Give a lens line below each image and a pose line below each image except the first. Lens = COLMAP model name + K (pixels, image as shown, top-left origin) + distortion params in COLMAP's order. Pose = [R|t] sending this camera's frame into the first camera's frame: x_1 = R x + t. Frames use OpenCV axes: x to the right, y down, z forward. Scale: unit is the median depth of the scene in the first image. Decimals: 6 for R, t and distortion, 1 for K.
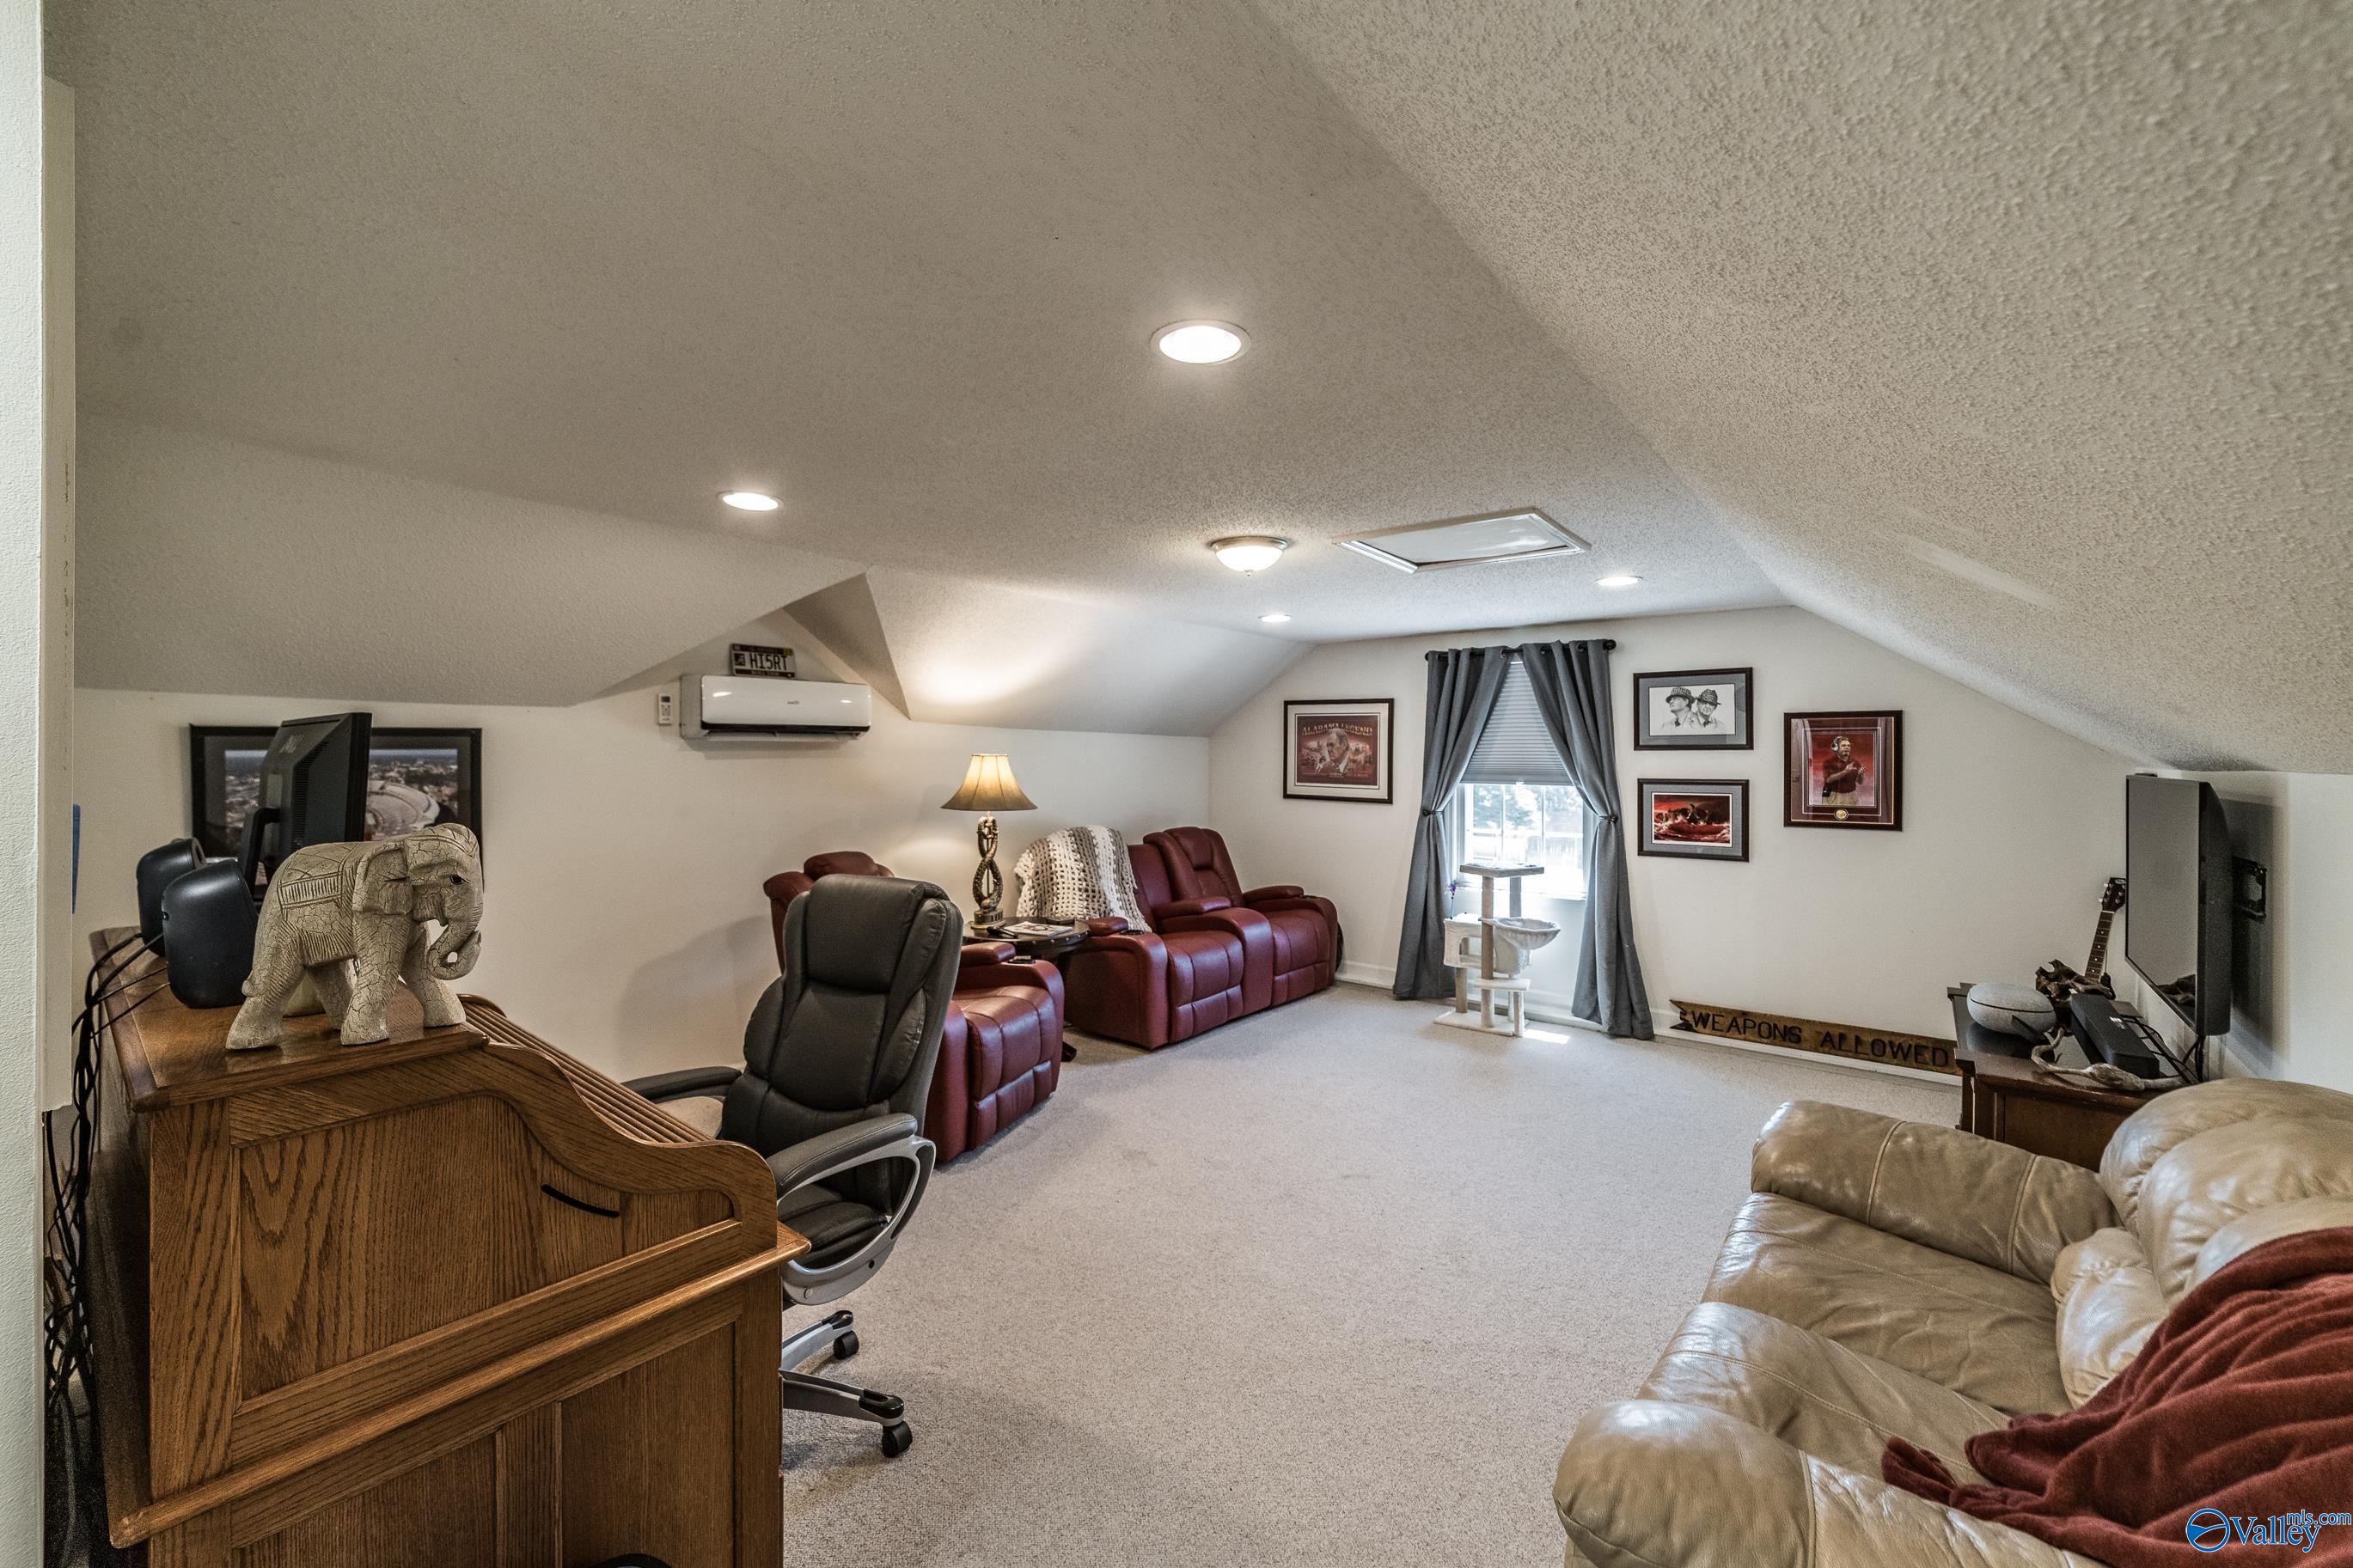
lens RADIAL K [[913.2, 0, 1161.0], [0, 913.2, 789.2], [0, 0, 1]] dist [-0.016696, 0.000303]
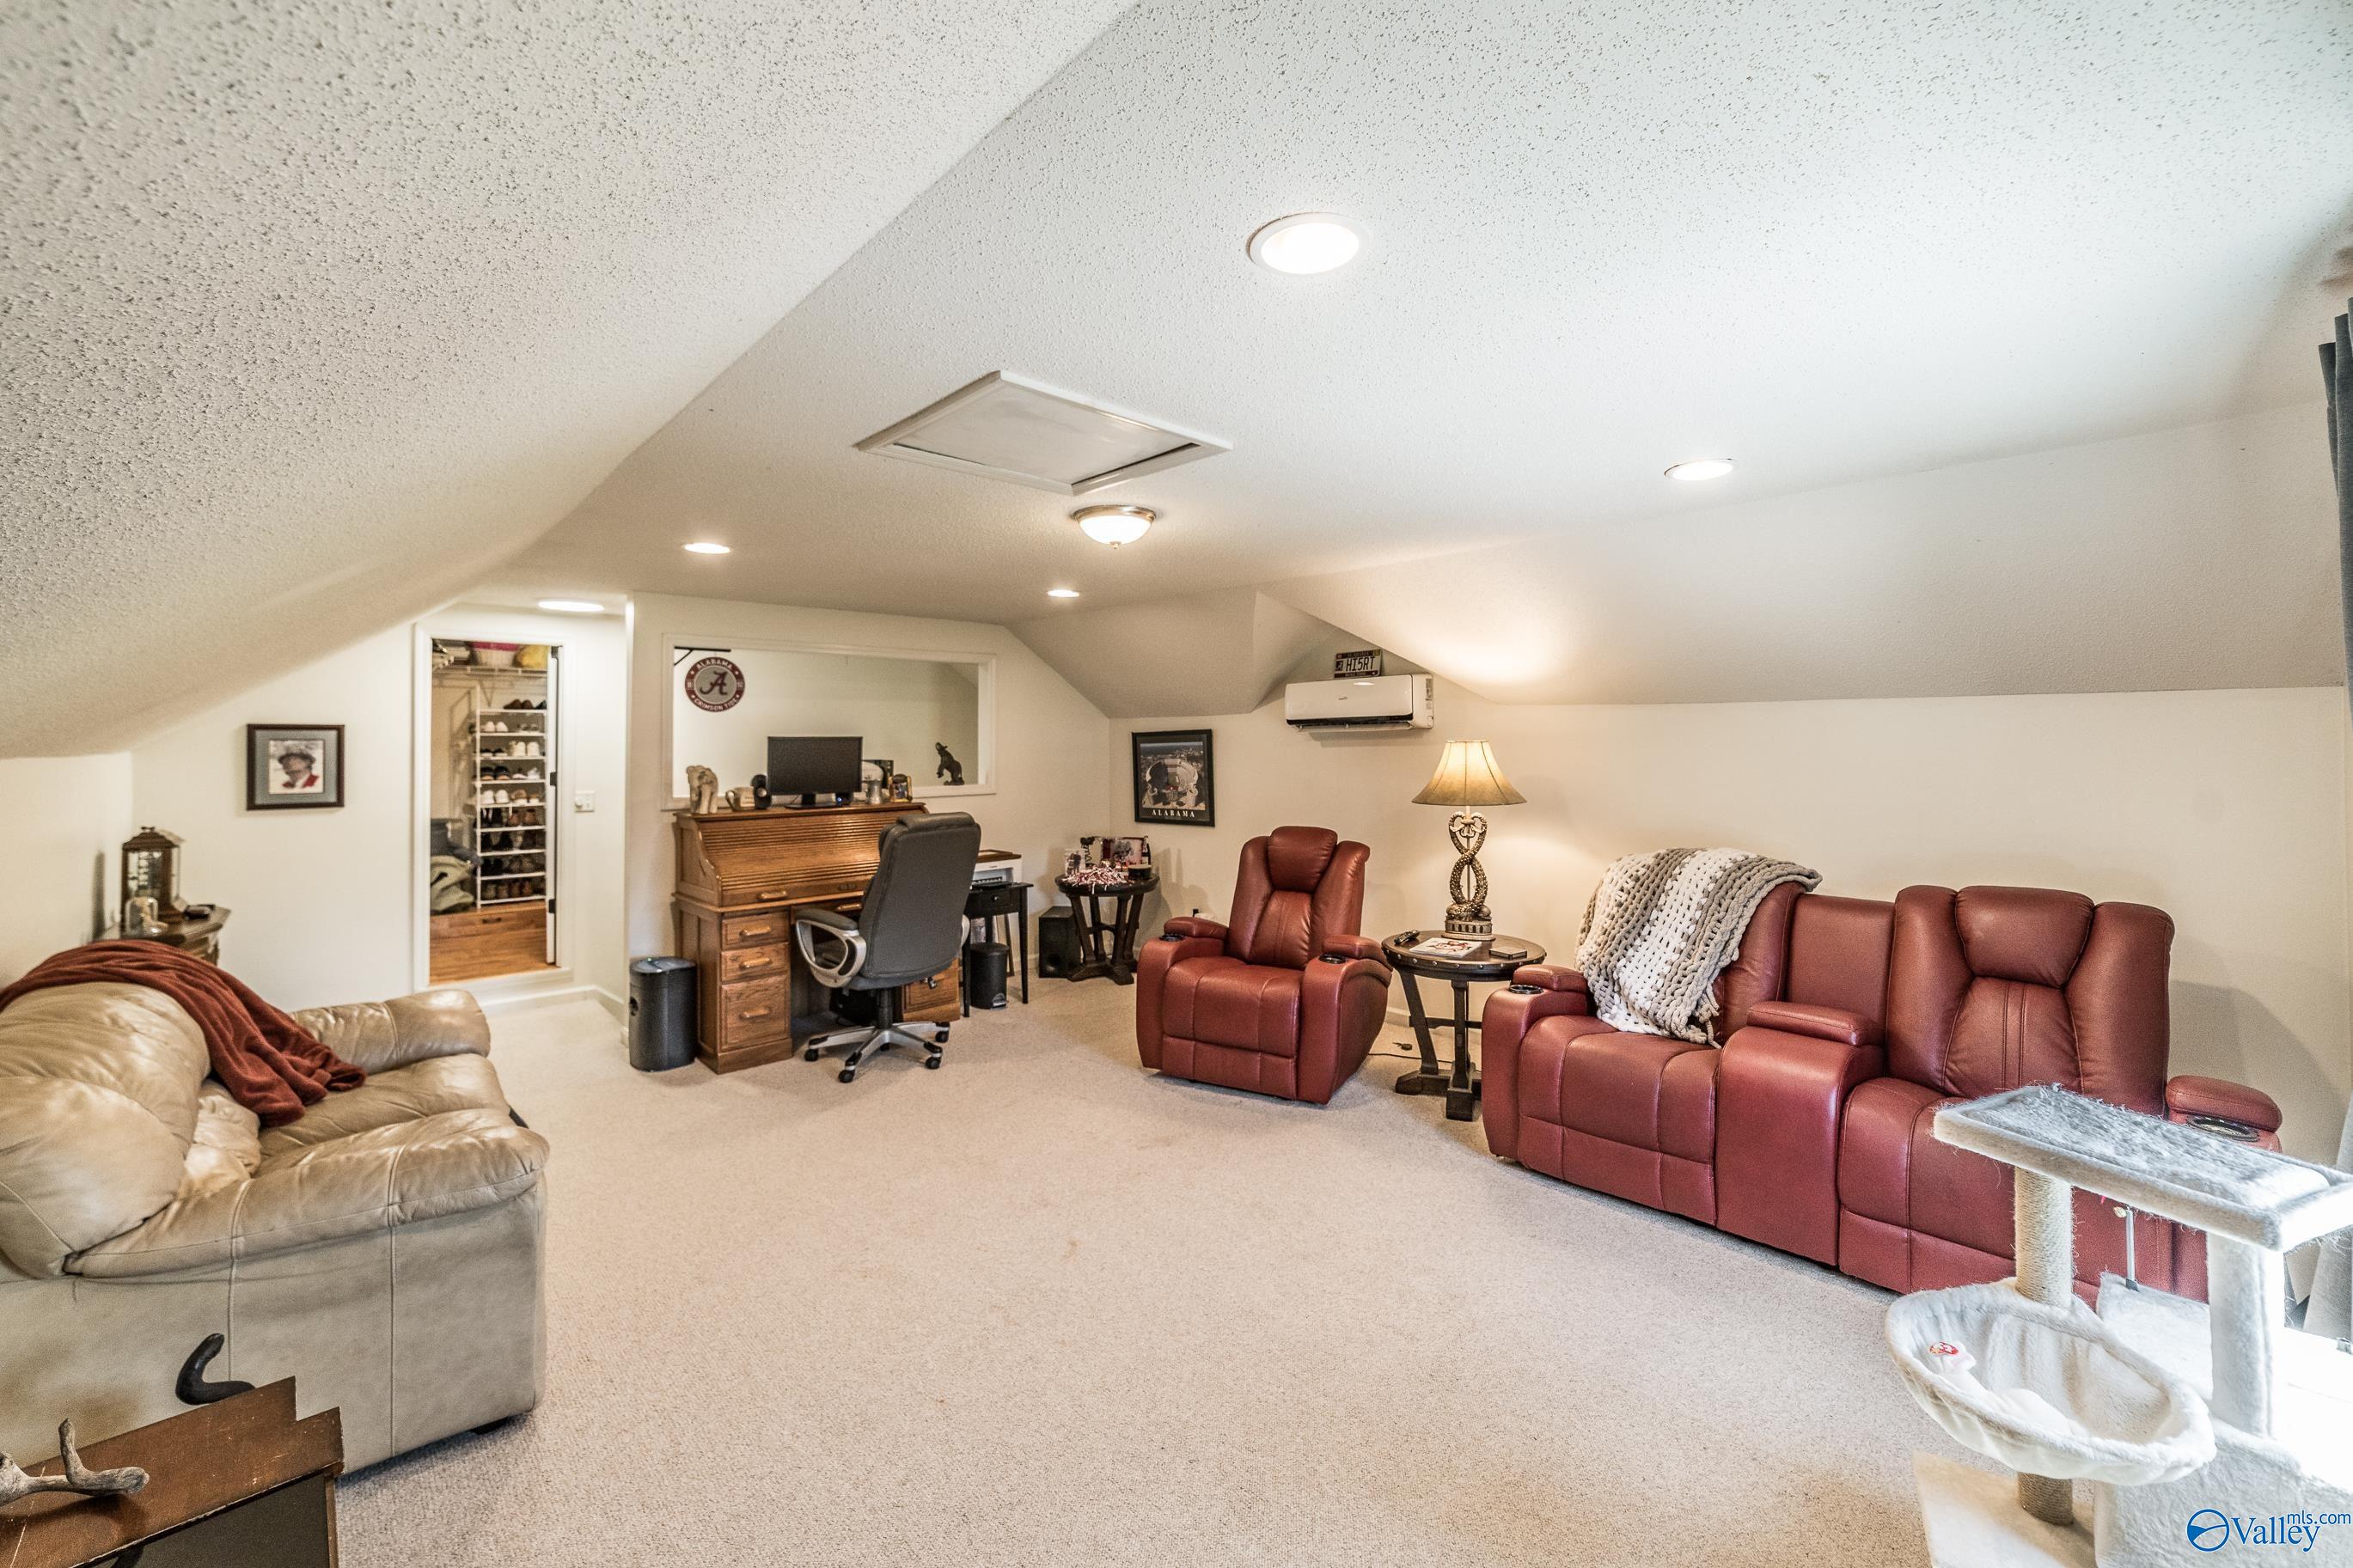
lens RADIAL K [[967.2, 0, 1208.2], [0, 967.2, 741.8], [0, 0, 1]] dist [-0.020274, 0.000208]
pose [[-0.108757, -0.014962, -0.993956, 0.861474], [-0.031845, 0.999426, -0.011560, -0.018442], [0.993558, 0.030395, -0.109172, 0.973479]]
